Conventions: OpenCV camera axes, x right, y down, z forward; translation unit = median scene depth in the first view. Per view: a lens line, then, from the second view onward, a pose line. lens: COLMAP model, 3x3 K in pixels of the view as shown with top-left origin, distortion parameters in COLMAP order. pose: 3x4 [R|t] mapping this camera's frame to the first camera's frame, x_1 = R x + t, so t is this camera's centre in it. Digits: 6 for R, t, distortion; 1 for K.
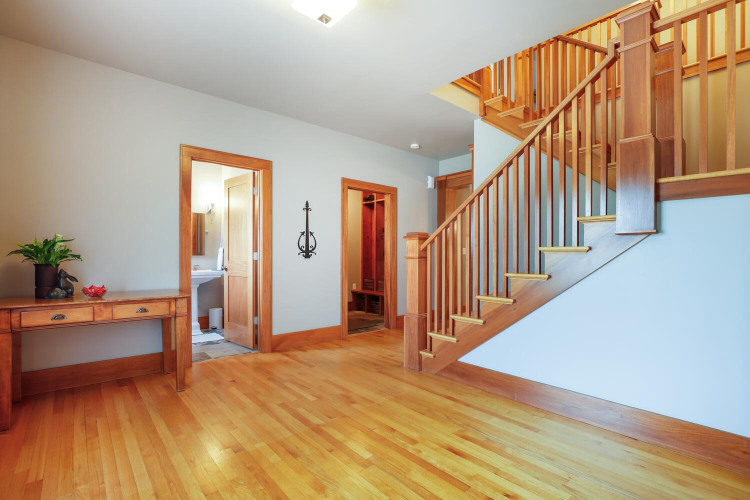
lens RADIAL K [[356.7, 0, 376.5], [0, 356.7, 258.2], [0, 0, 1]] dist [-0.006329, -0.000752]
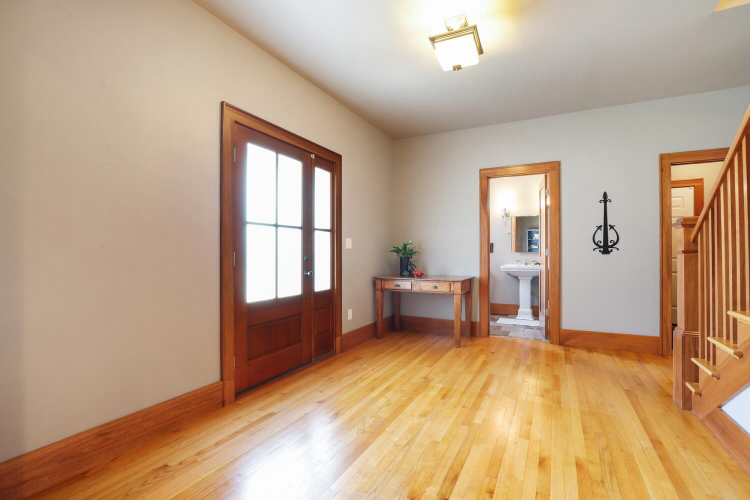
lens RADIAL K [[341.8, 0, 375.0], [0, 341.8, 250.0], [0, 0, 1]] dist [-0.000690, 0.000018]
pose [[0.369417, -0.016457, -0.929118, 0.564615], [-0.001744, 0.999829, -0.018403, 0.009435], [0.929262, 0.008418, 0.369325, 0.172147]]
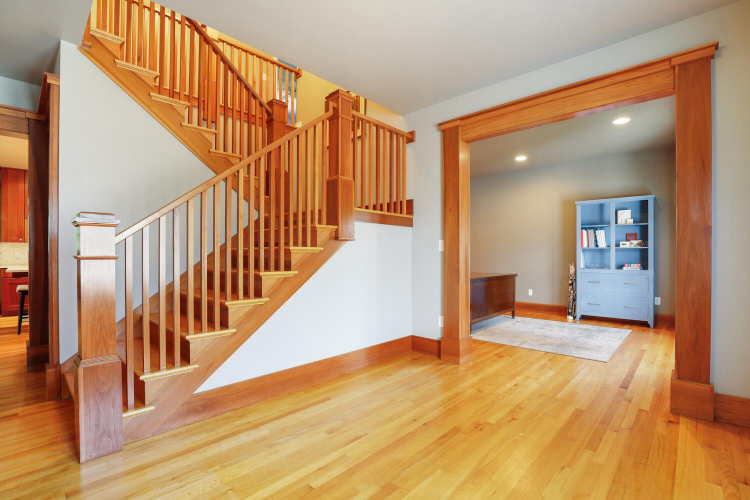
lens RADIAL K [[356.7, 0, 376.5], [0, 356.7, 258.2], [0, 0, 1]] dist [-0.006329, -0.000752]
pose [[-0.116400, -0.006472, 0.993181, -0.537449], [0.005732, 0.999958, 0.007188, -0.000366], [-0.993186, 0.006530, -0.116358, 0.682551]]
